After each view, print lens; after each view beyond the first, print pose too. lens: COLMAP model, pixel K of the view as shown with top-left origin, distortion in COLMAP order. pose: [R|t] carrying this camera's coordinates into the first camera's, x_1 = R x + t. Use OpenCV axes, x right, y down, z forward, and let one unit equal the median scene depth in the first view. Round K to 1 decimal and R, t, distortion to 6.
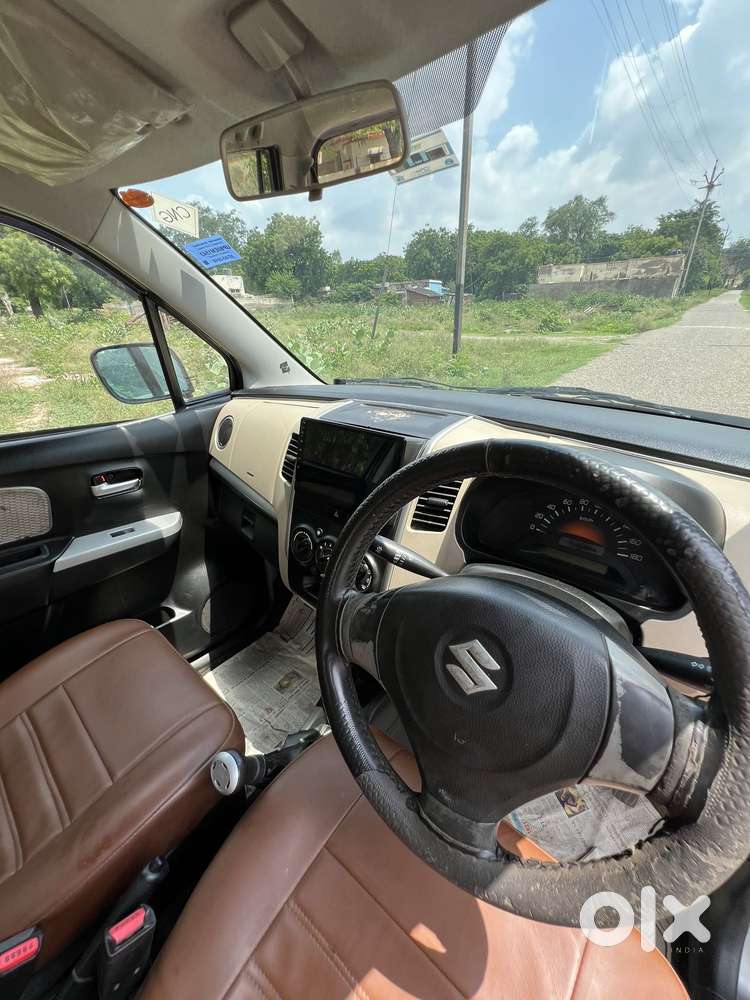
lens RADIAL K [[390.3, 0, 375.0], [0, 390.3, 500.0], [0, 0, 1]] dist [-0.000507, 0.000120]
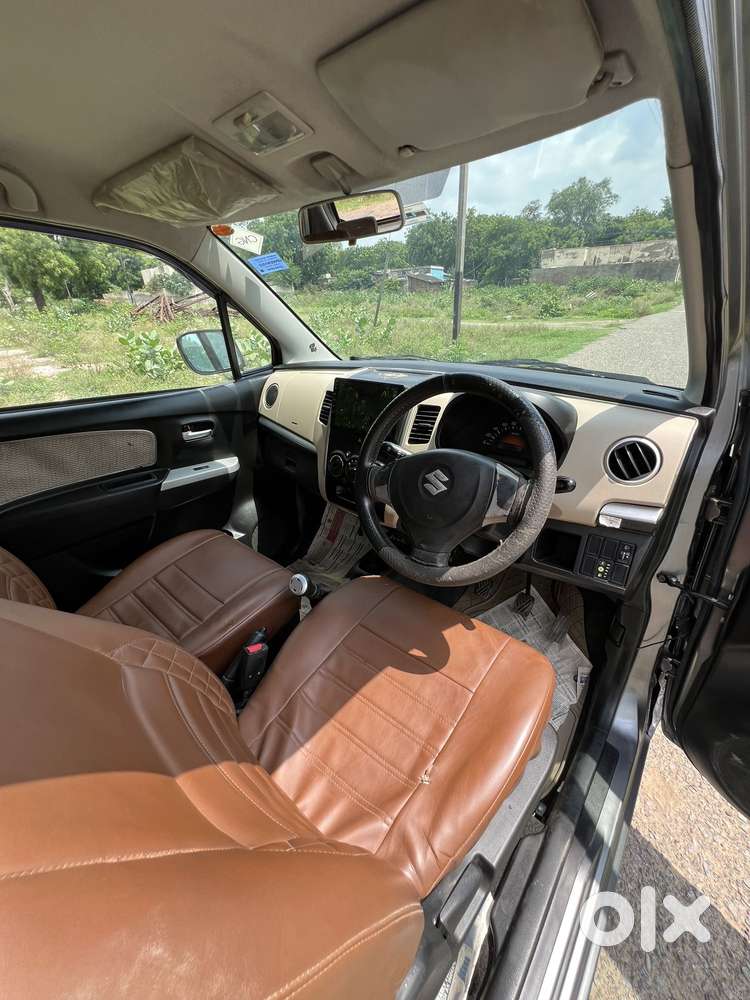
lens RADIAL K [[393.2, 0, 375.0], [0, 393.2, 500.0], [0, 0, 1]] dist [-0.000762, -0.000104]
pose [[0.999946, -0.007920, -0.006691, -0.017967], [0.008077, 0.999683, 0.023852, 0.138394], [0.006500, -0.023904, 0.999693, -0.321780]]
